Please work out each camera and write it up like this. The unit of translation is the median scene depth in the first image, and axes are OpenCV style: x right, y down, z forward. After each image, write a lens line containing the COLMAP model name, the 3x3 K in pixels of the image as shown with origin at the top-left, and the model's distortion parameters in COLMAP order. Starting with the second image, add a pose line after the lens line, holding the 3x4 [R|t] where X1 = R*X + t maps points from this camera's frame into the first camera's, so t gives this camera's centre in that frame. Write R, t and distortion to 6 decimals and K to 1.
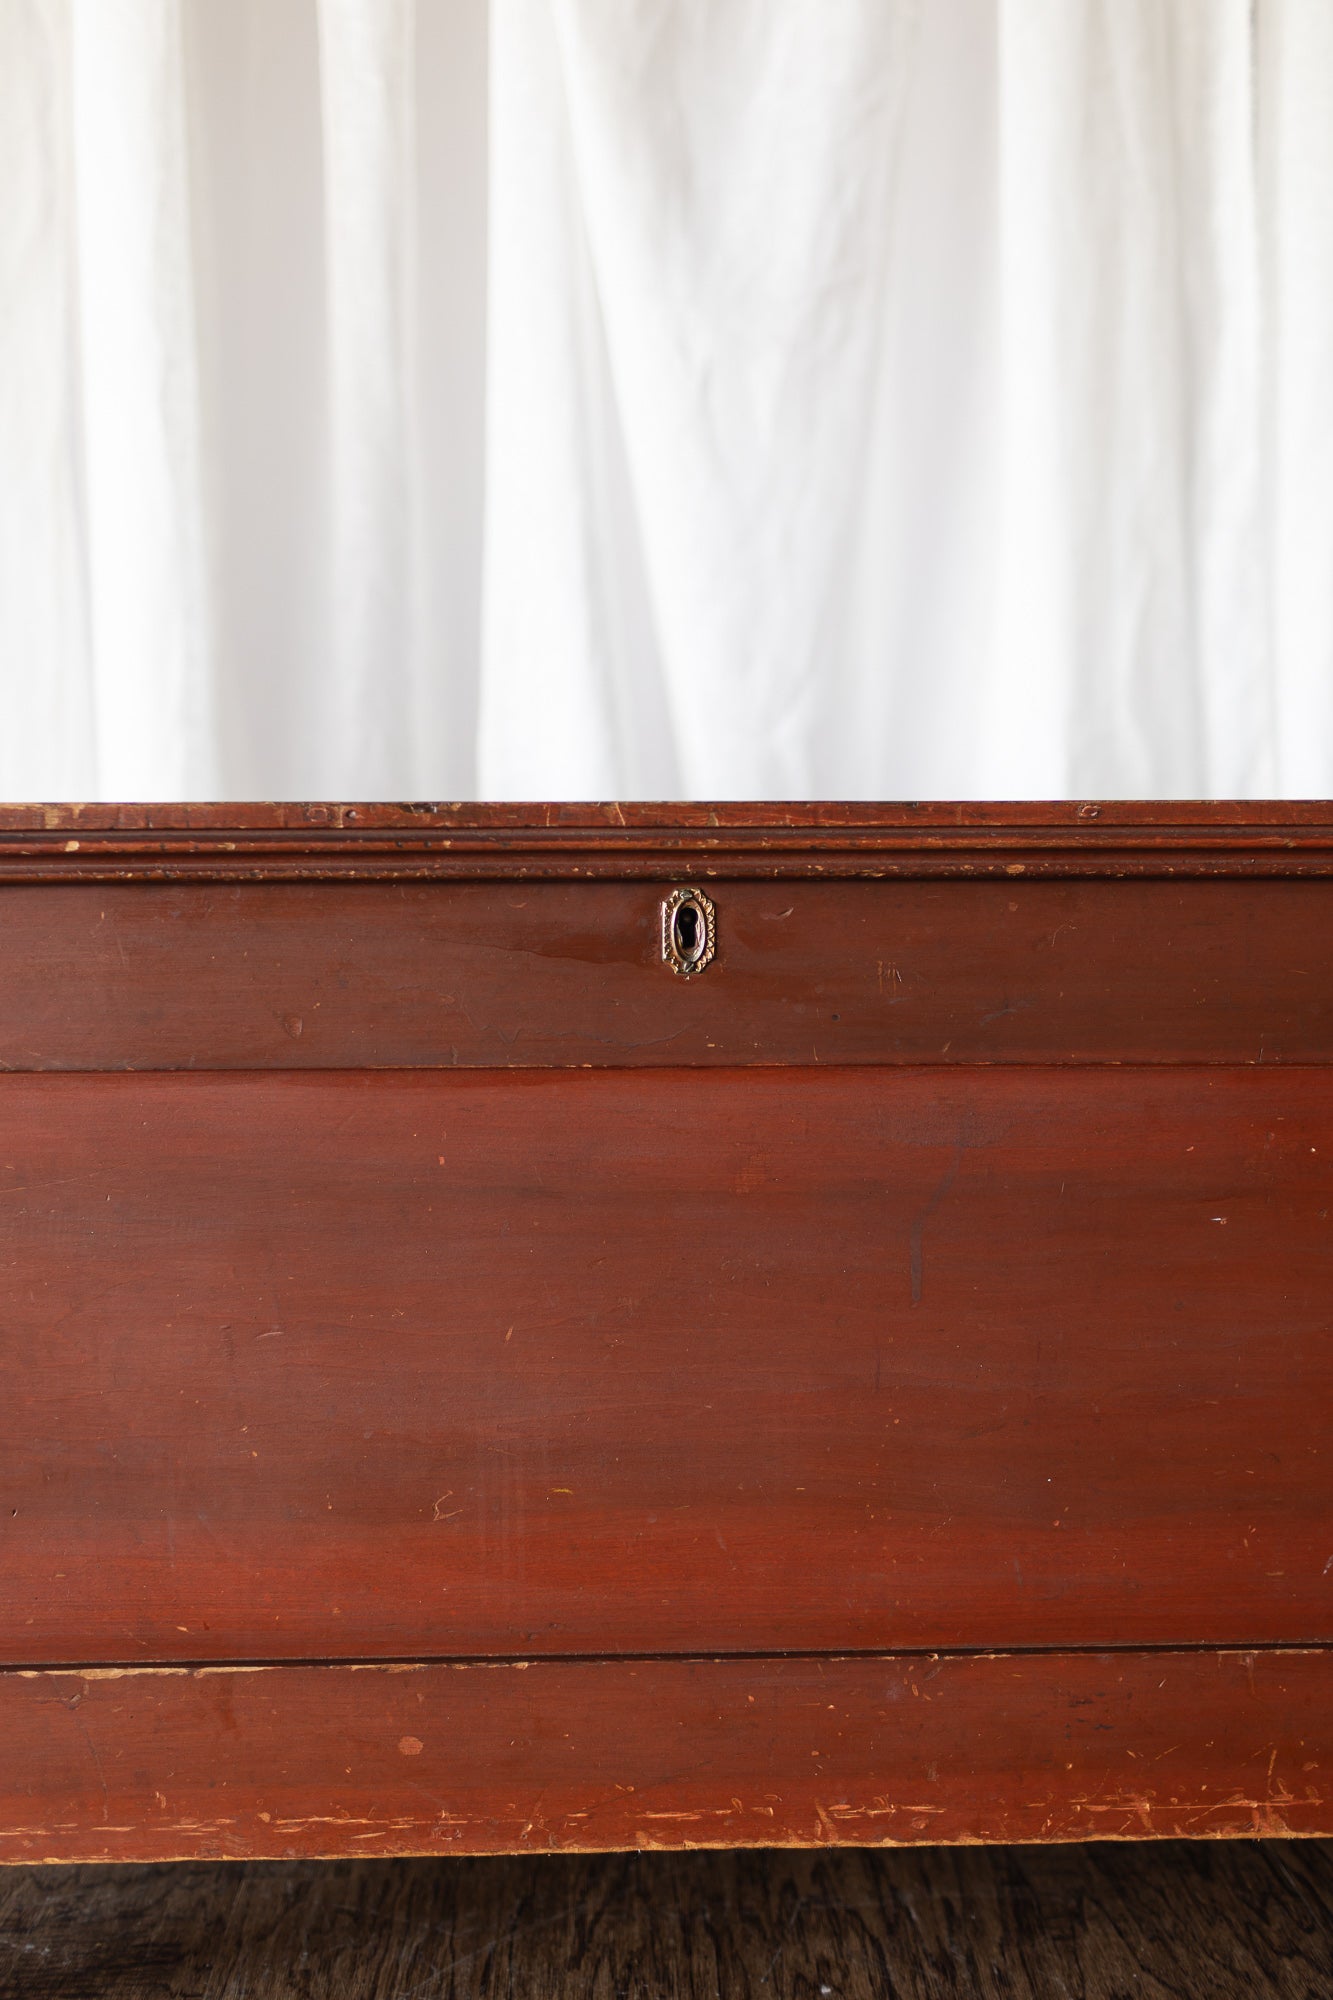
lens RADIAL K [[1758.8, 0, 606.7], [0, 1758.8, 1119.0], [0, 0, 1]] dist [-0.006847, 0.026905]
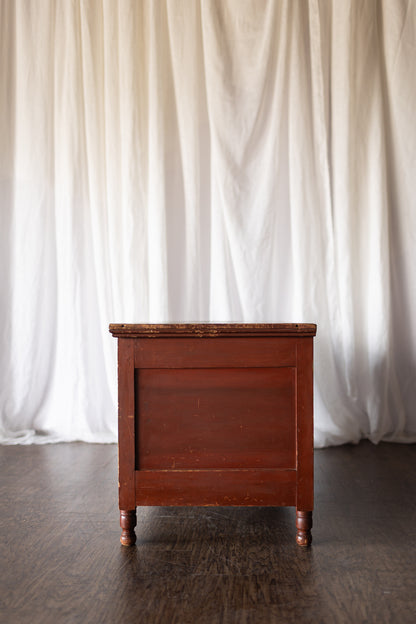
lens RADIAL K [[548.7, 0, 201.6], [0, 548.7, 338.2], [0, 0, 1]] dist [-0.006847, 0.026905]
pose [[0.995081, -0.005012, -0.098940, 0.160234], [-0.003420, 0.996386, -0.084870, 0.099360], [0.099008, 0.084791, 0.991468, -1.605867]]
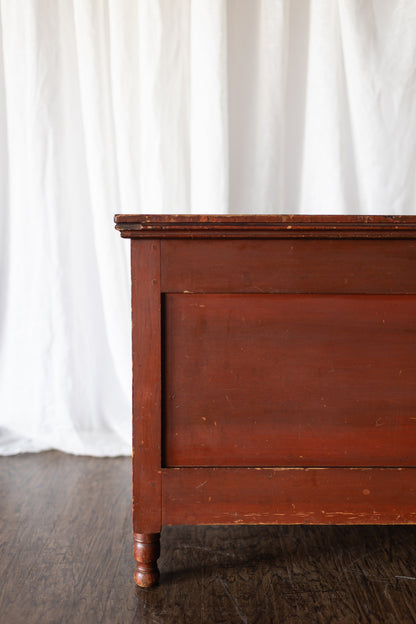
lens RADIAL K [[548.7, 0, 201.2], [0, 548.7, 345.2], [0, 0, 1]] dist [-0.006847, 0.026905]
pose [[0.999730, 0.010411, -0.020770, -0.414851], [-0.010071, 0.999815, 0.016396, 0.055092], [0.020937, -0.016183, 0.999650, -0.074852]]
